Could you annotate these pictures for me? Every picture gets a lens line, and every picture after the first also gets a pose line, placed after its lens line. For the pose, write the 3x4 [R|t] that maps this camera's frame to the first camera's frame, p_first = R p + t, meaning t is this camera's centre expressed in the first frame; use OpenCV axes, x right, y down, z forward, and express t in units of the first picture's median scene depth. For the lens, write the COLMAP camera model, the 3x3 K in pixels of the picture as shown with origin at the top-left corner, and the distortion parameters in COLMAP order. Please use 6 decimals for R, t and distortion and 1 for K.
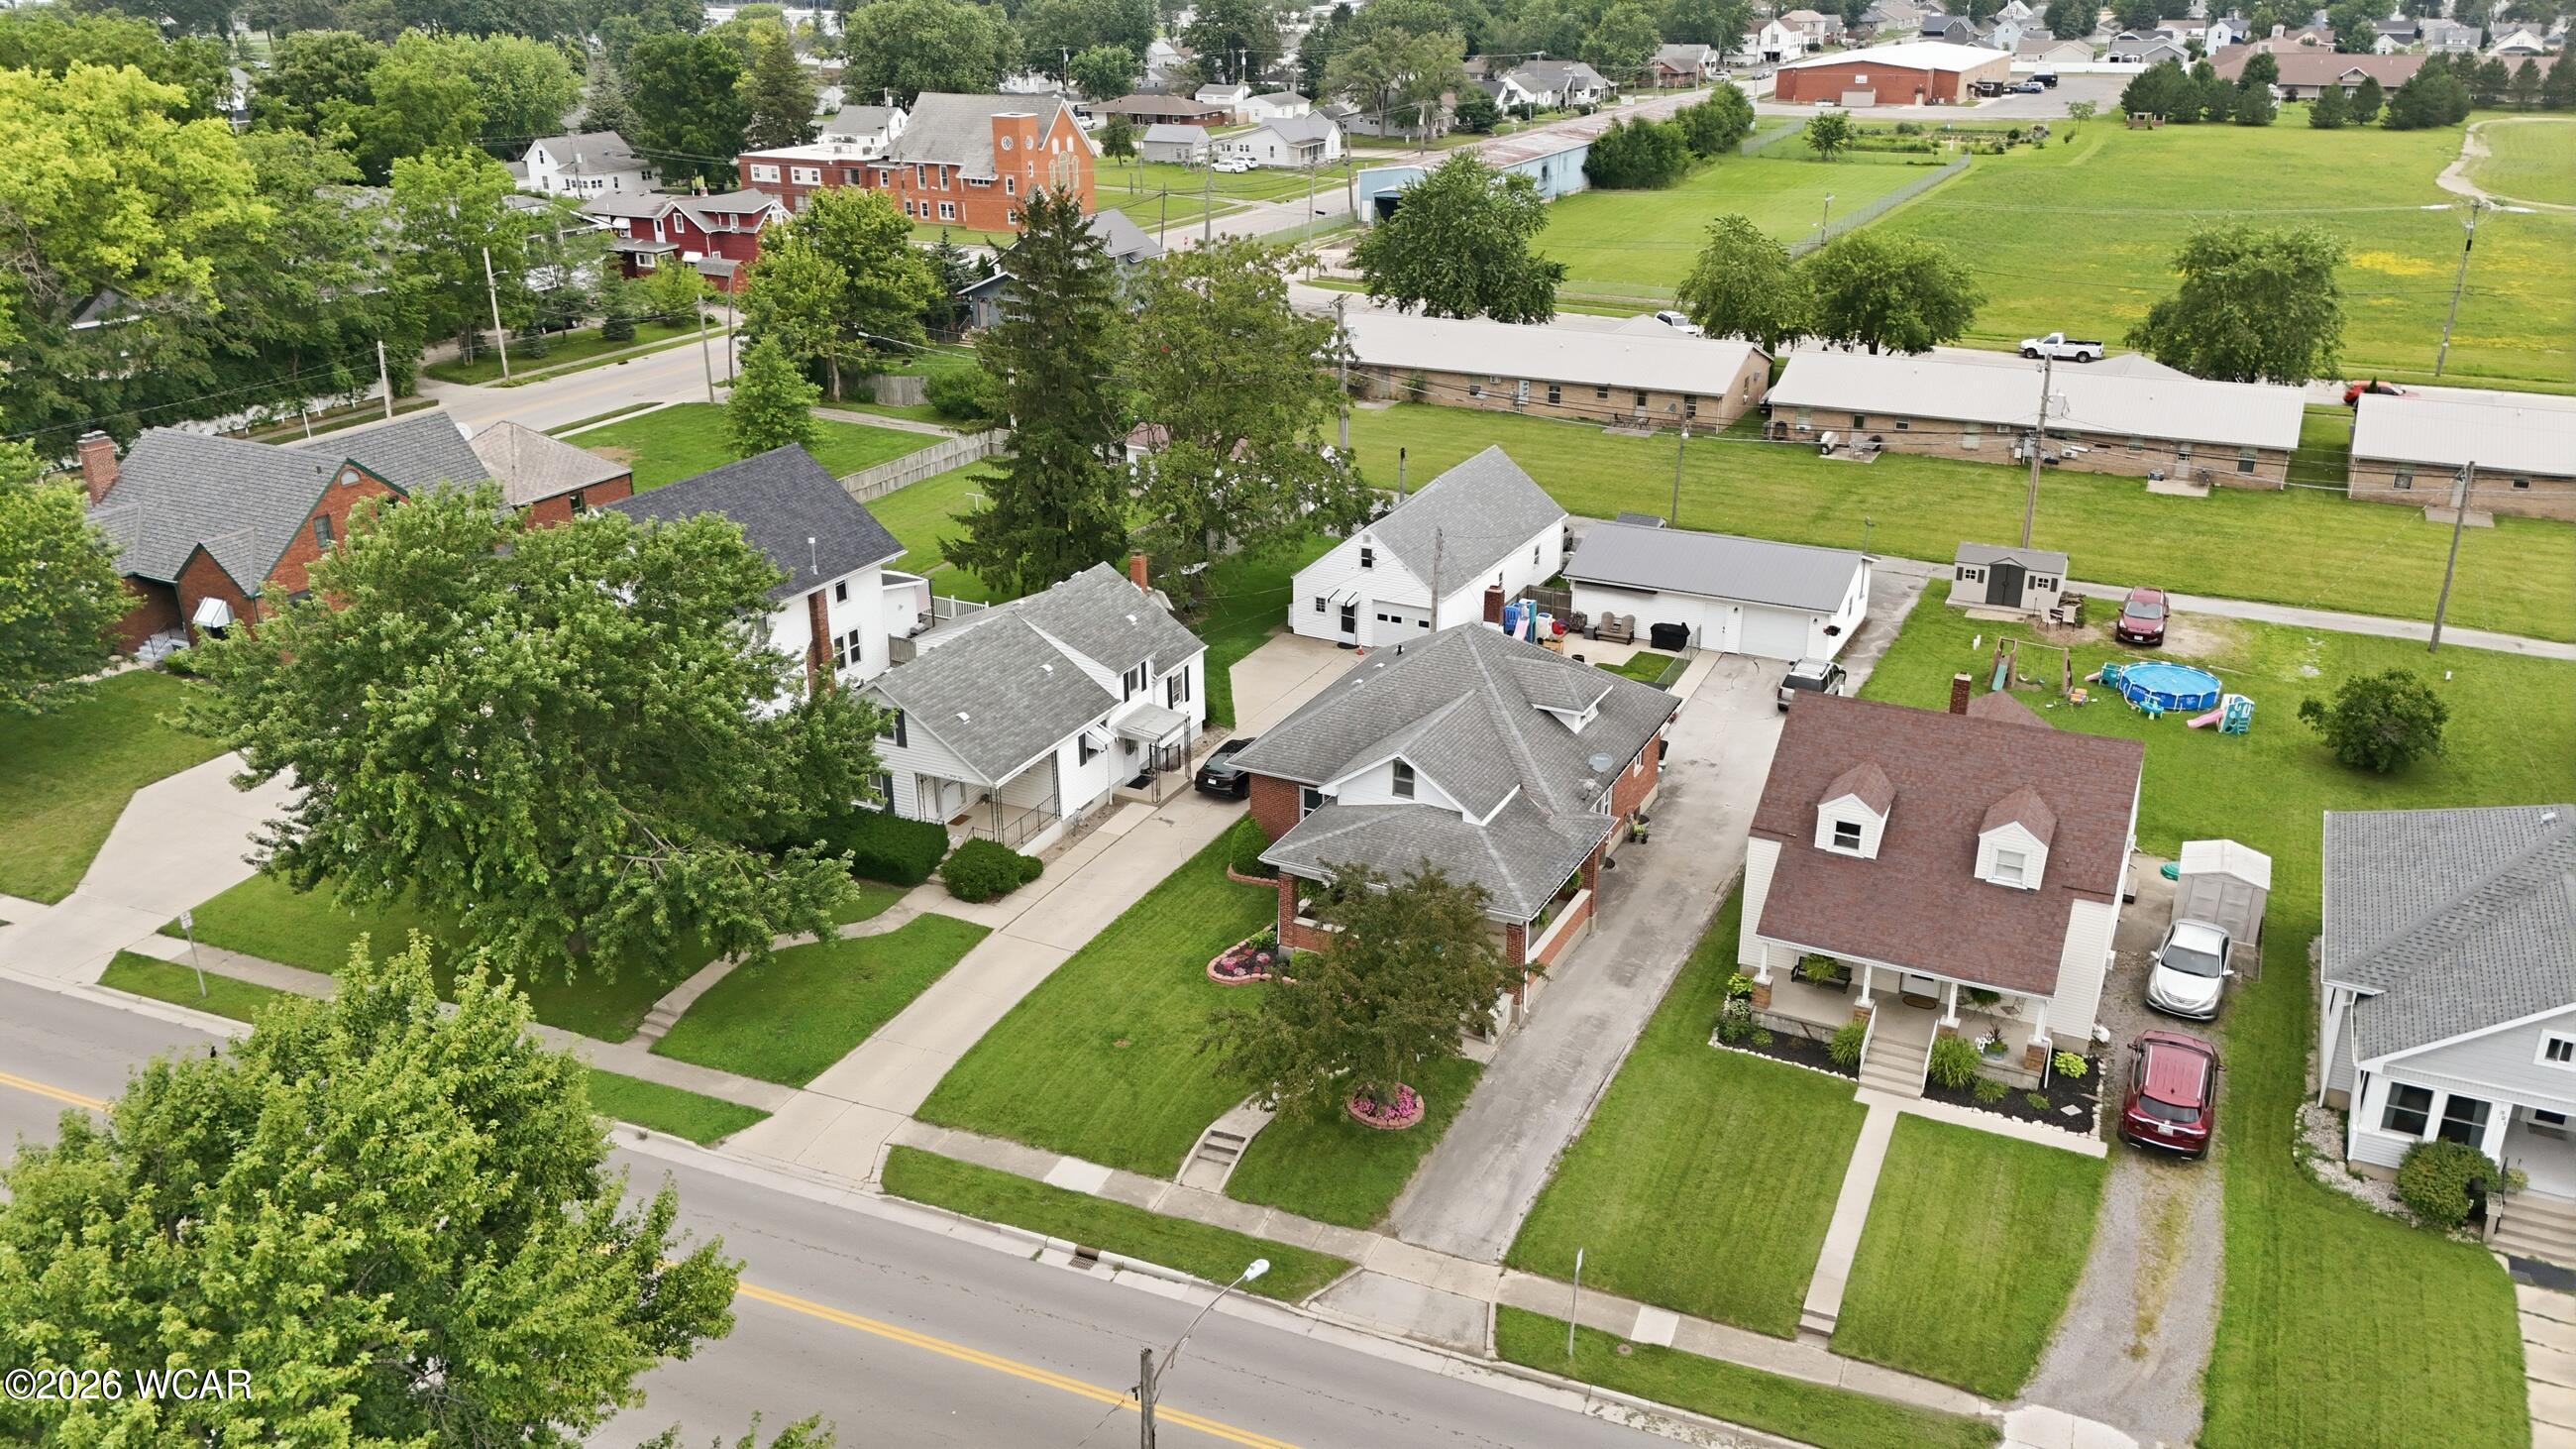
lens RADIAL K [[1810.3, 0, 1288.0], [0, 1810.3, 724.5], [0, 0, 1]] dist [0.002542, 0.000004]
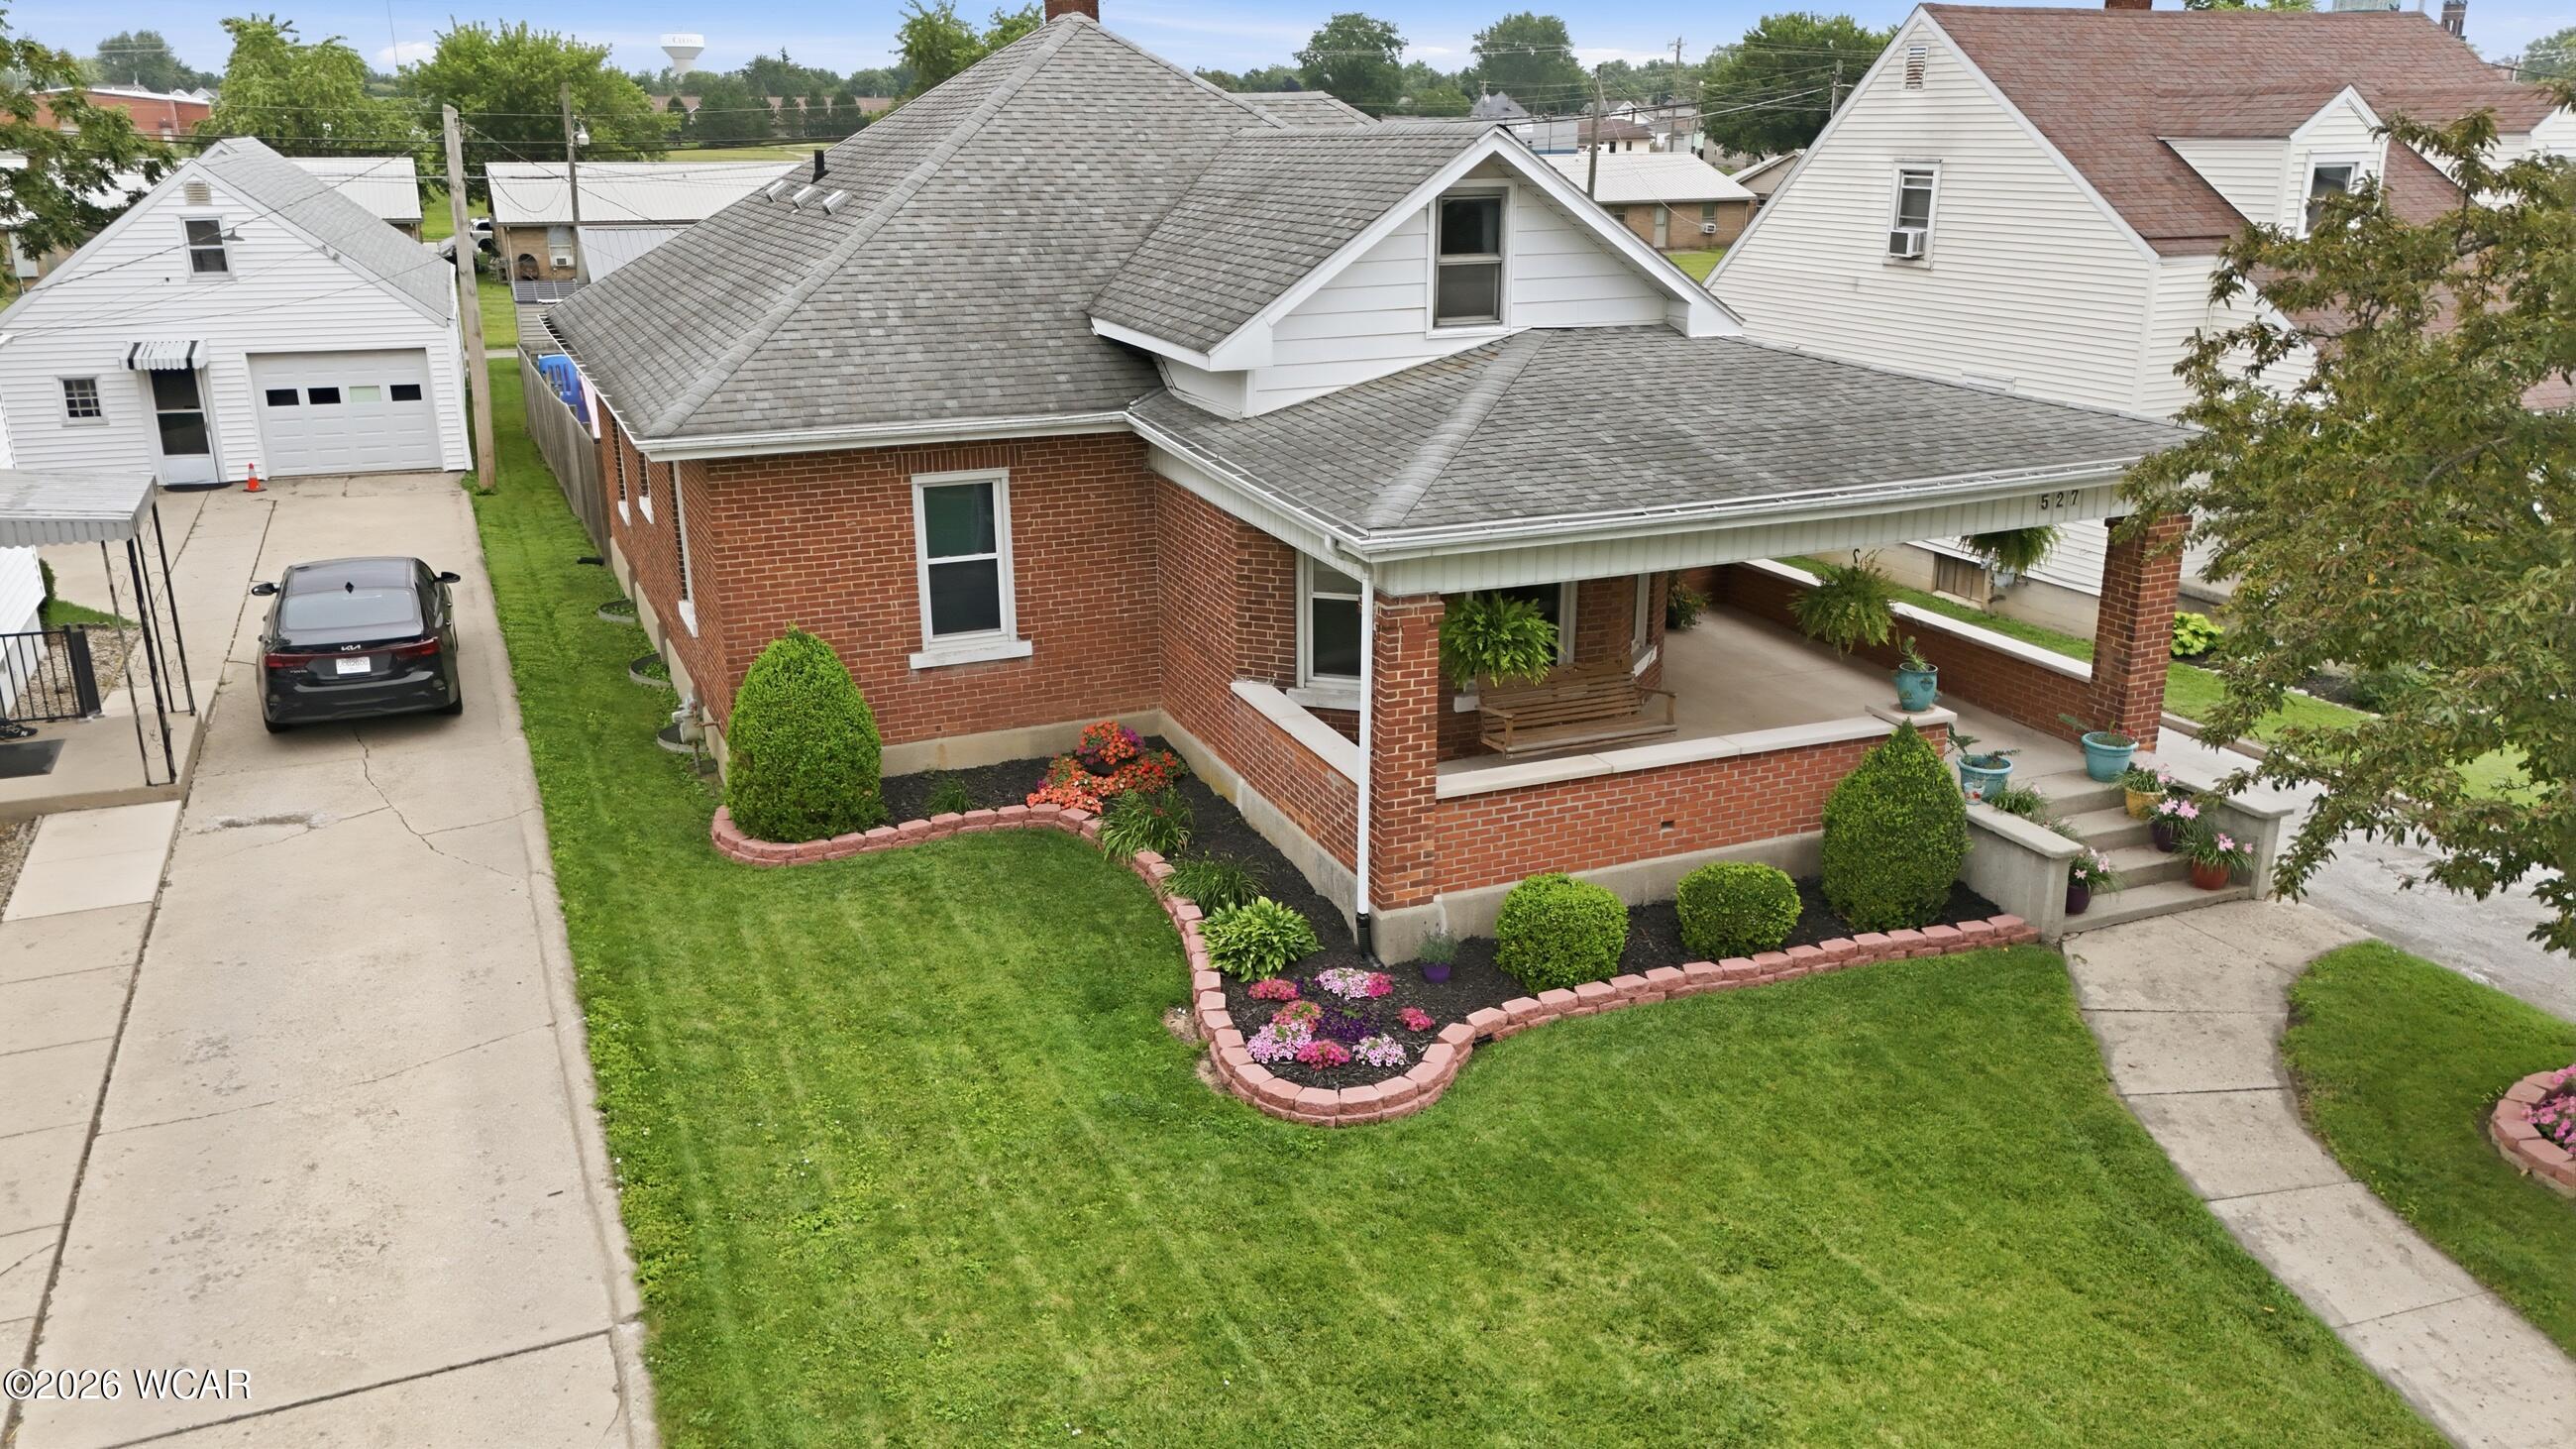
lens RADIAL K [[1895.0, 0, 1288.0], [0, 1895.0, 724.5], [0, 0, 1]] dist [0.030122, -0.002415]
pose [[0.637196, -0.238215, 0.732963, -0.235434], [0.290880, 0.955029, 0.057512, 0.089950], [-0.713702, 0.176558, 0.677833, 0.971269]]
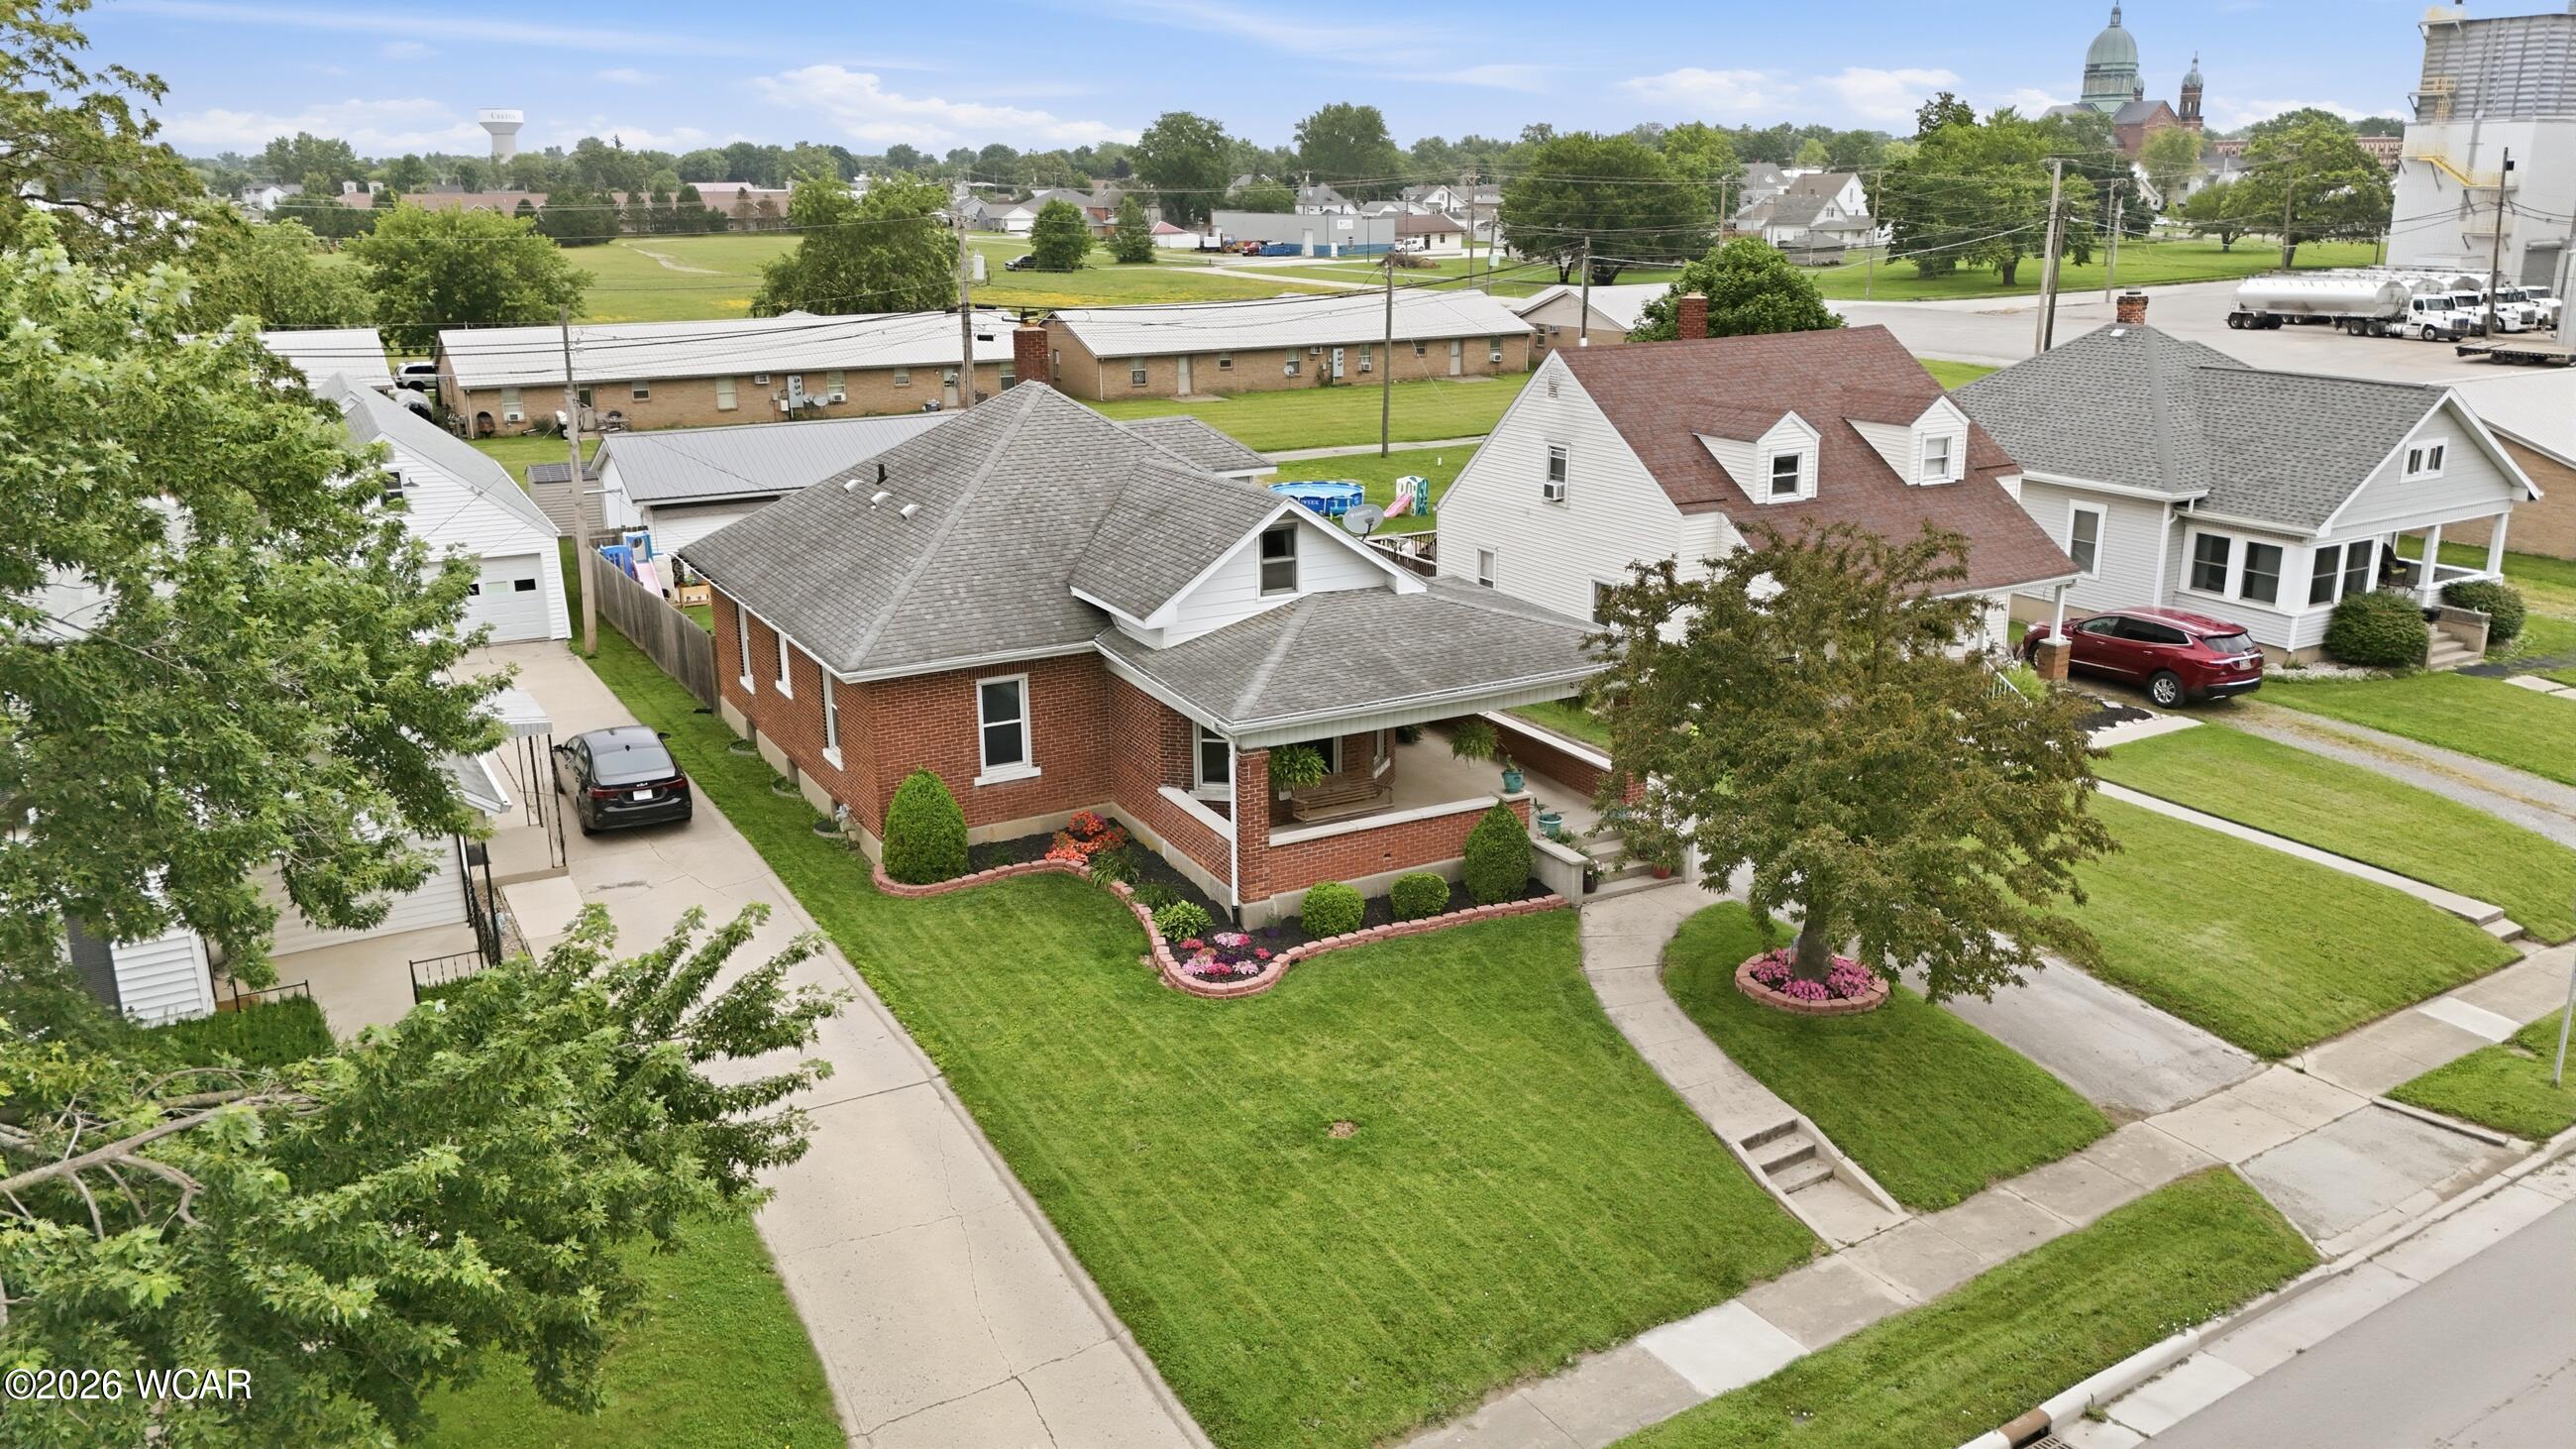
lens RADIAL K [[1928.5, 0, 1327.6], [0, 1928.5, 717.3], [0, 0, 1]] dist [0.085555, -0.003096]
pose [[0.552469, -0.233692, 0.800104, -0.487930], [0.315999, 0.946961, 0.058389, 0.054343], [-0.771312, 0.220574, 0.597013, 0.758927]]
